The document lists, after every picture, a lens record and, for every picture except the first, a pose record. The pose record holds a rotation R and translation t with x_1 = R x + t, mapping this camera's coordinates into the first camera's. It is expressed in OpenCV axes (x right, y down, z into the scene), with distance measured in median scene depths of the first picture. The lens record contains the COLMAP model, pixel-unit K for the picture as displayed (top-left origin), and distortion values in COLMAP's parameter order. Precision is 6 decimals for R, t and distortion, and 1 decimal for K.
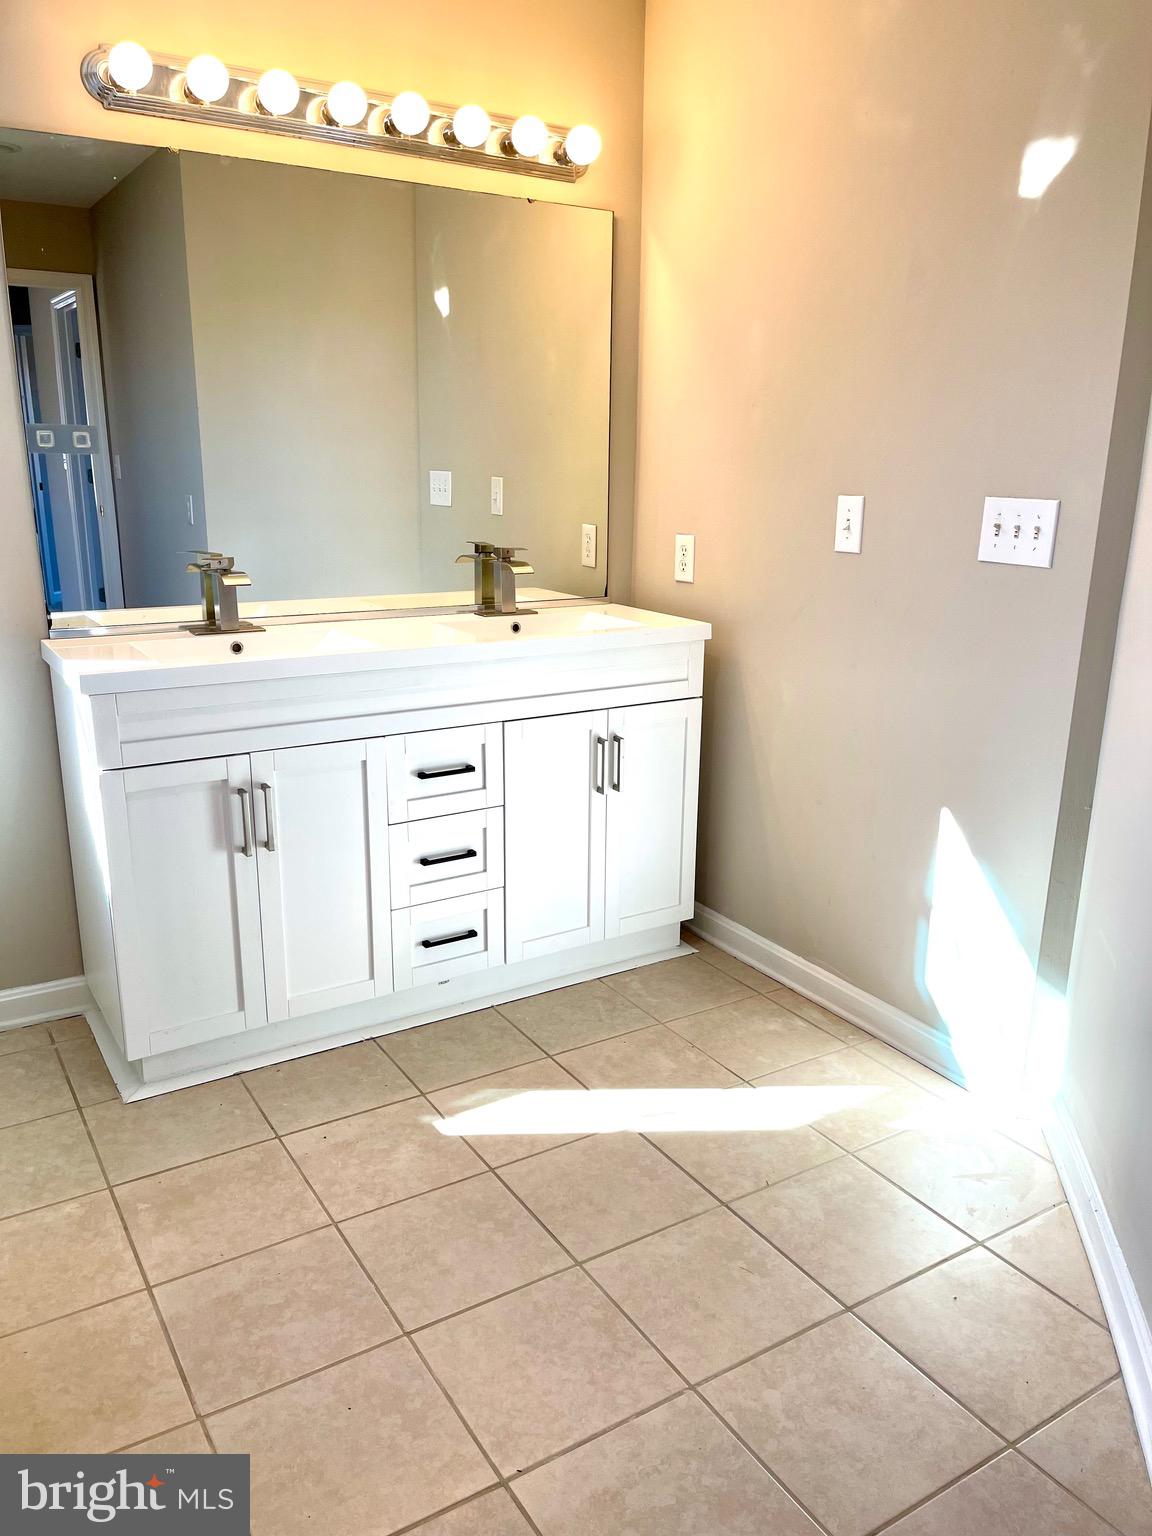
lens RADIAL K [[1146.7, 0, 582.1], [0, 1146.7, 776.3], [0, 0, 1]] dist [0.075390, -0.103282]
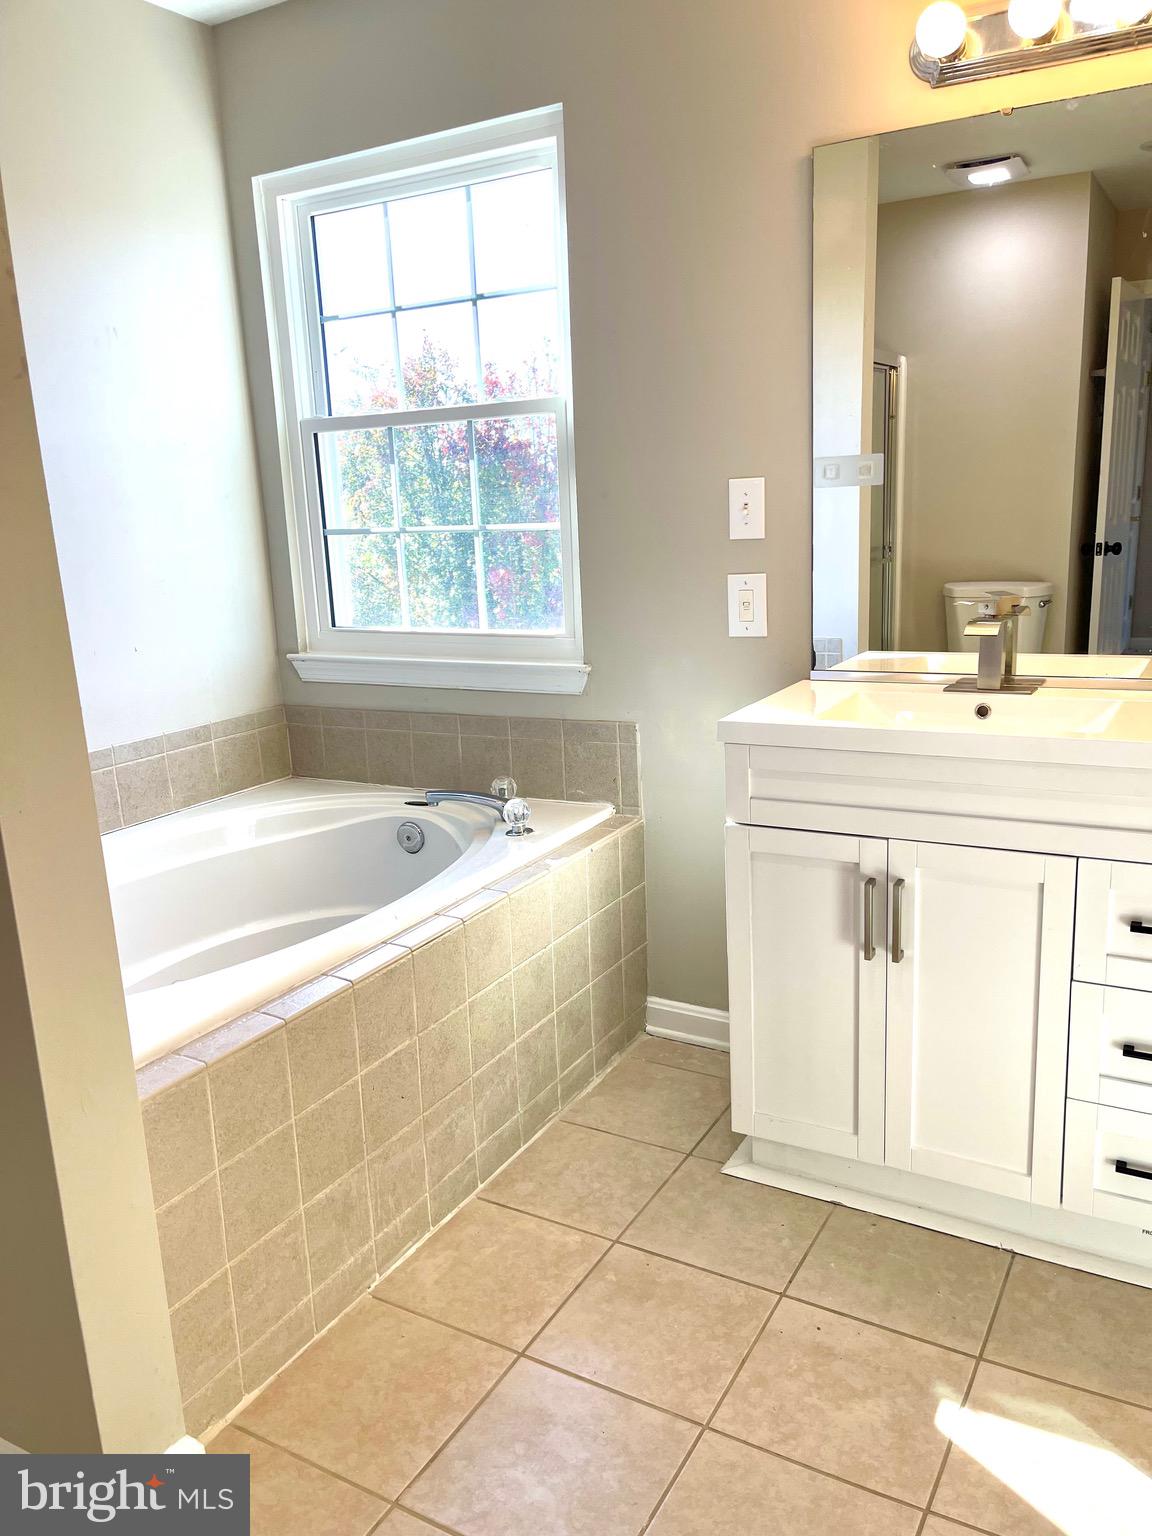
lens RADIAL K [[1146.7, 0, 582.1], [0, 1146.7, 776.3], [0, 0, 1]] dist [0.075390, -0.103282]
pose [[0.467977, 0.168291, -0.867569, 0.318049], [-0.183333, 0.978832, 0.090982, -0.099258], [0.864515, 0.116477, 0.488924, 0.404429]]
